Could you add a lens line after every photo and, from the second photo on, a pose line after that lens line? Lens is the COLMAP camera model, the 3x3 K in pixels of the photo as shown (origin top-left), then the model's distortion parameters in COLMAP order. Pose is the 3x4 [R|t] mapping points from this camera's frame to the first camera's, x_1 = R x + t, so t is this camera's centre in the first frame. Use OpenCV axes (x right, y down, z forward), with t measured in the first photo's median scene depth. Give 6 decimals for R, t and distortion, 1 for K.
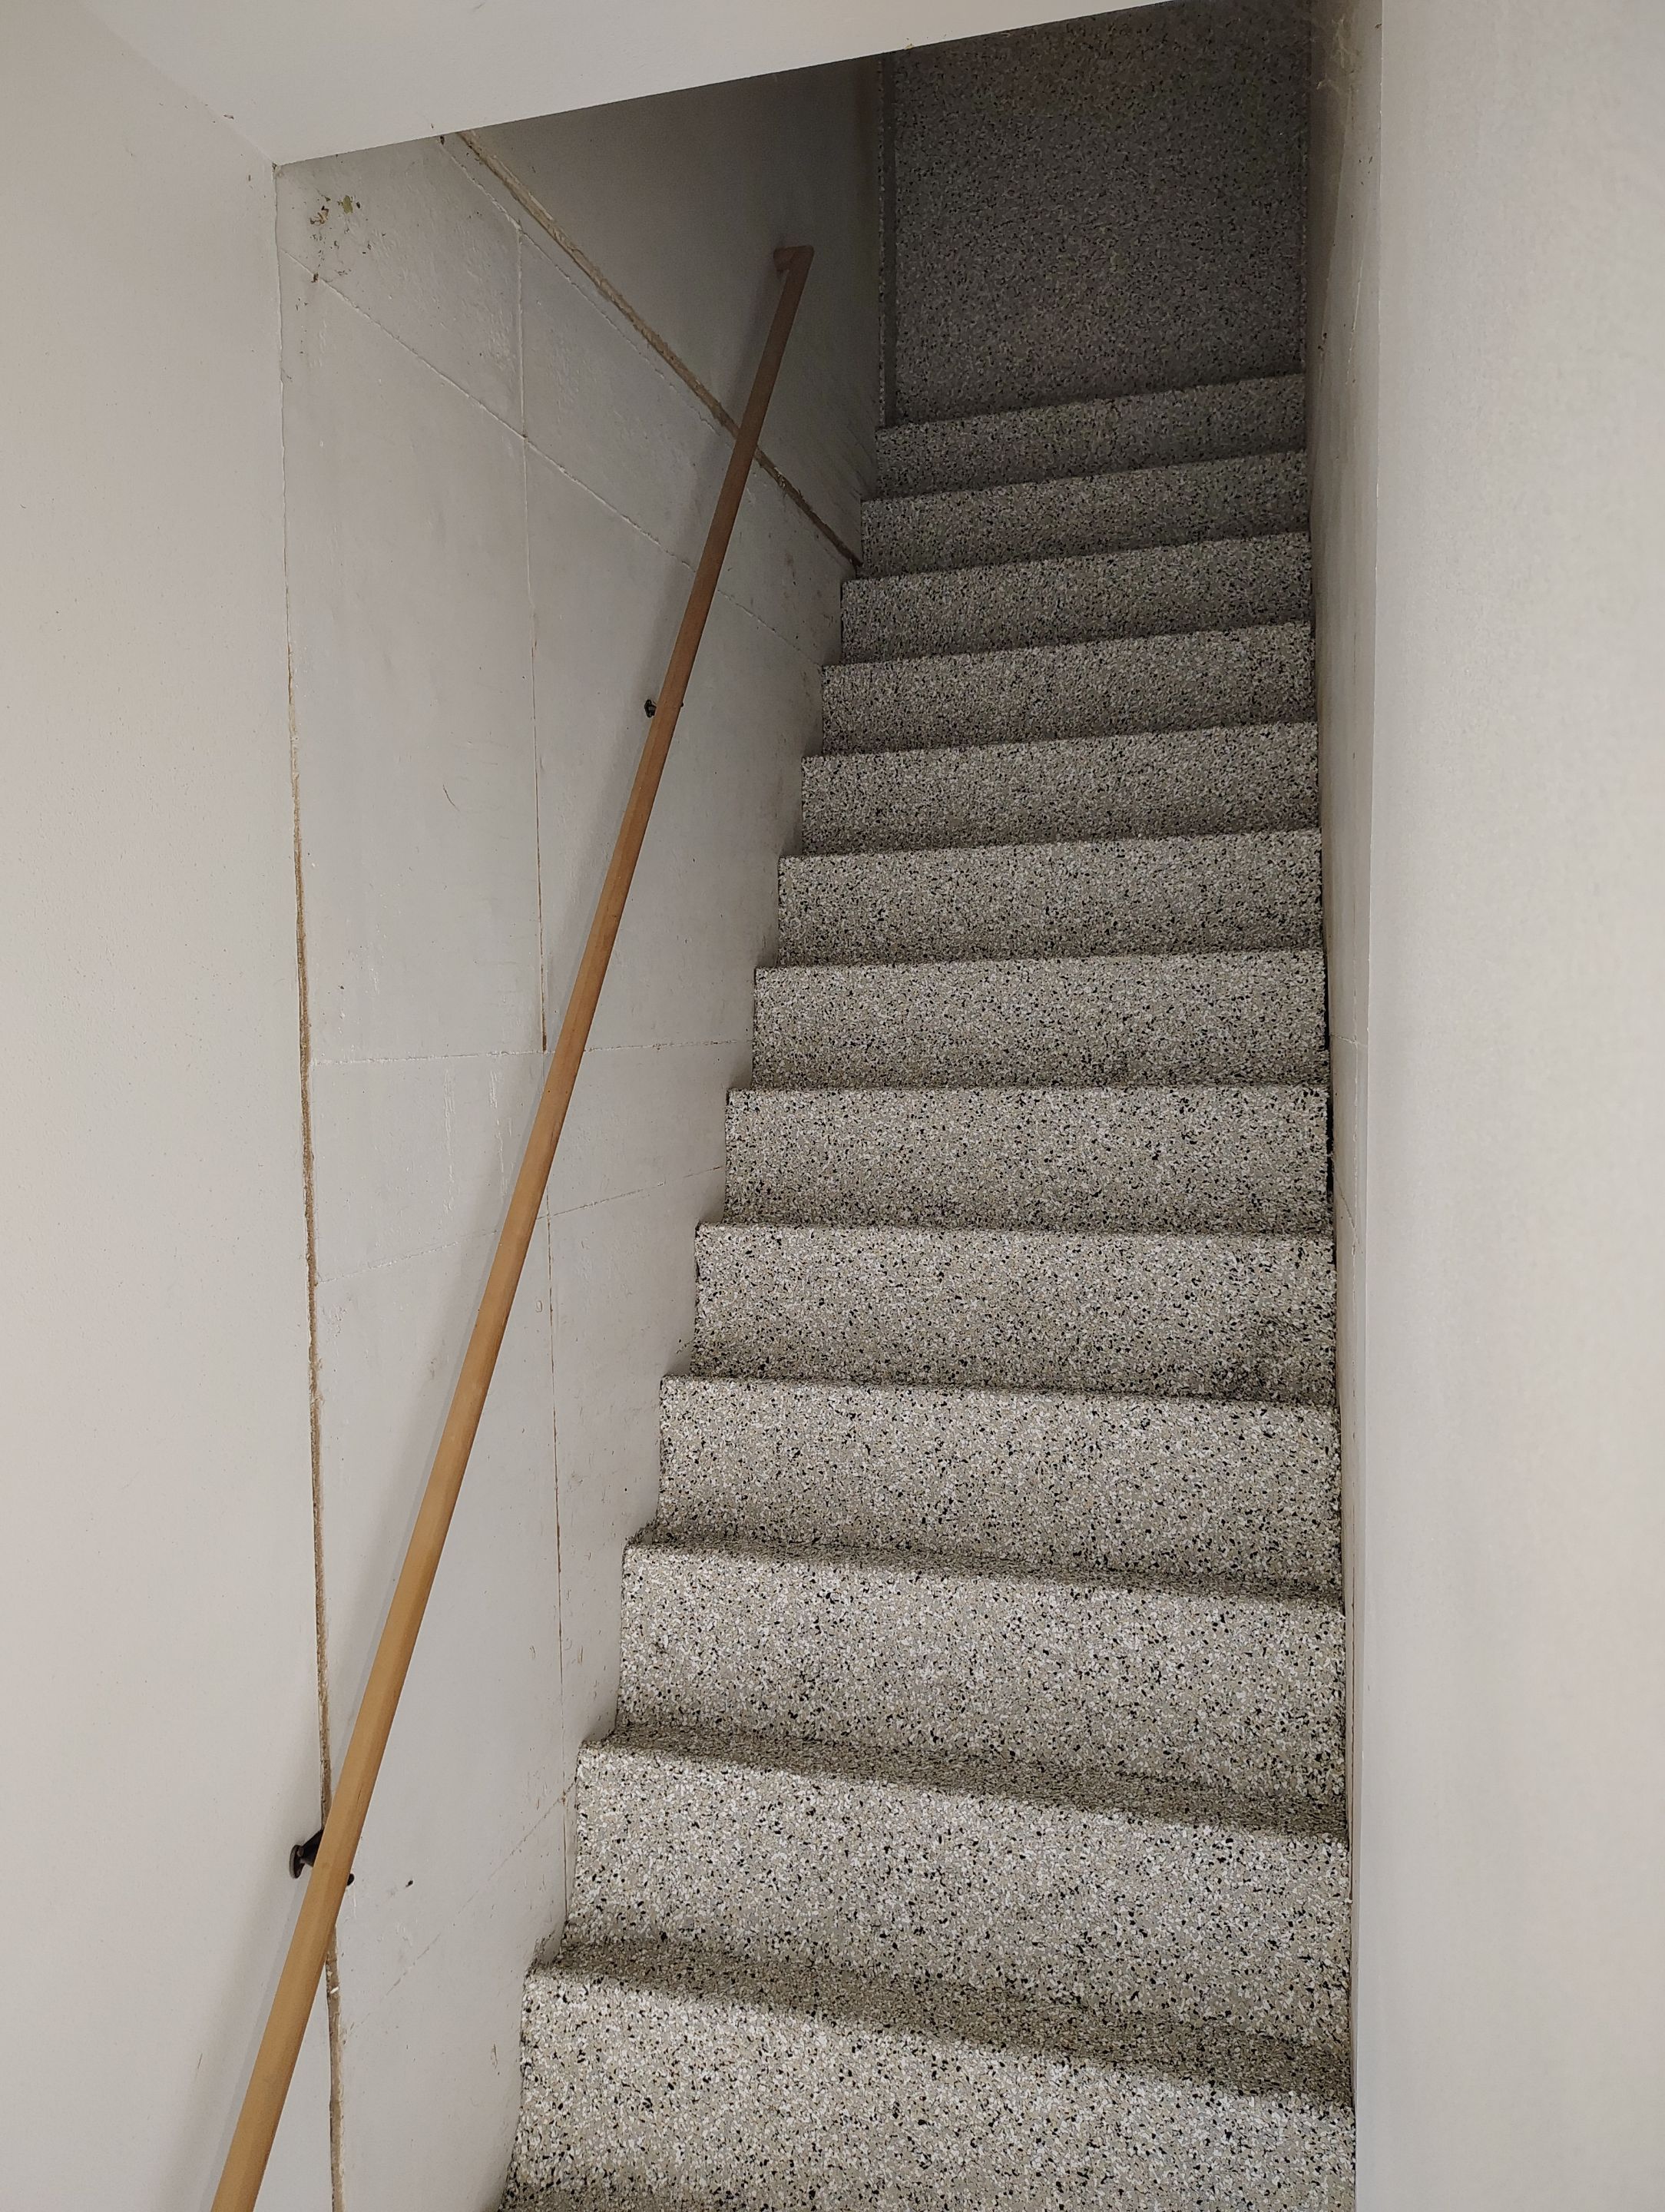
lens RADIAL K [[1541.4, 0, 836.4], [0, 1541.4, 1104.6], [0, 0, 1]] dist [0.031616, -0.035686]
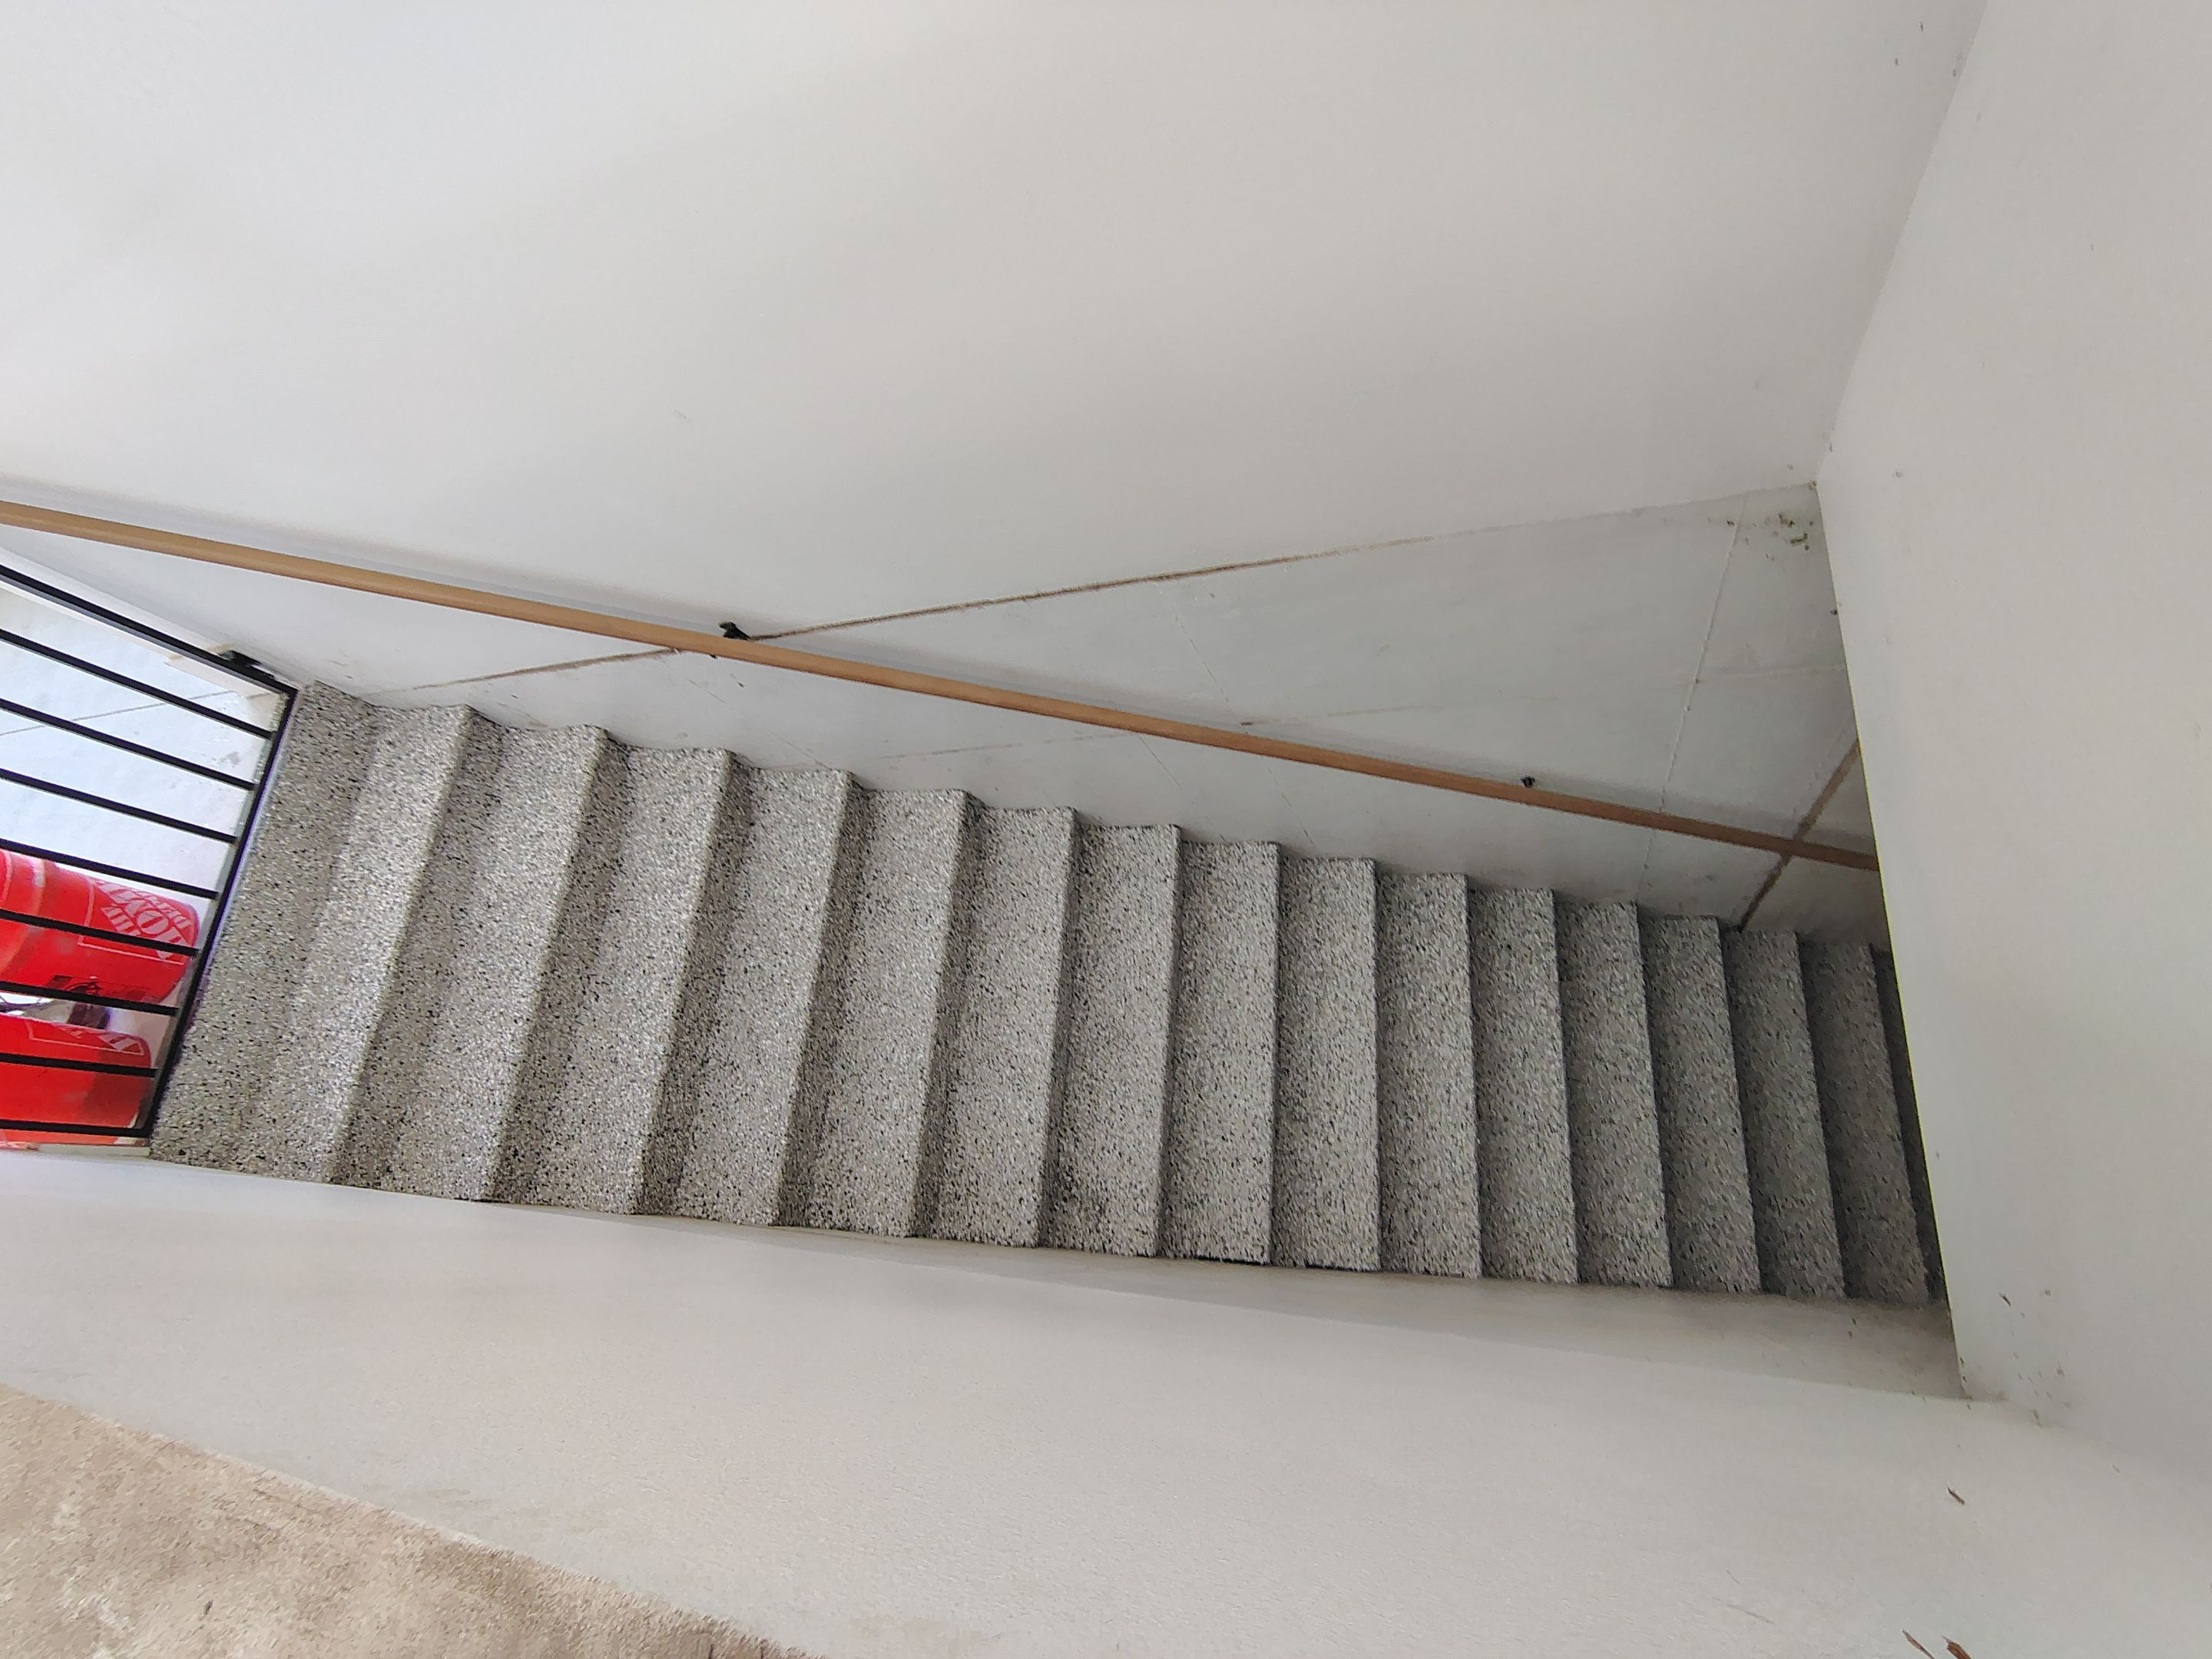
lens RADIAL K [[1055.0, 0, 1098.8], [0, 1055.0, 839.2], [0, 0, 1]] dist [-0.016834, 0.000286]
pose [[0.007689, 0.997744, -0.066688, -0.009333], [-0.943137, 0.029399, 0.331102, -0.179700], [0.332315, 0.060350, 0.941236, 0.006494]]
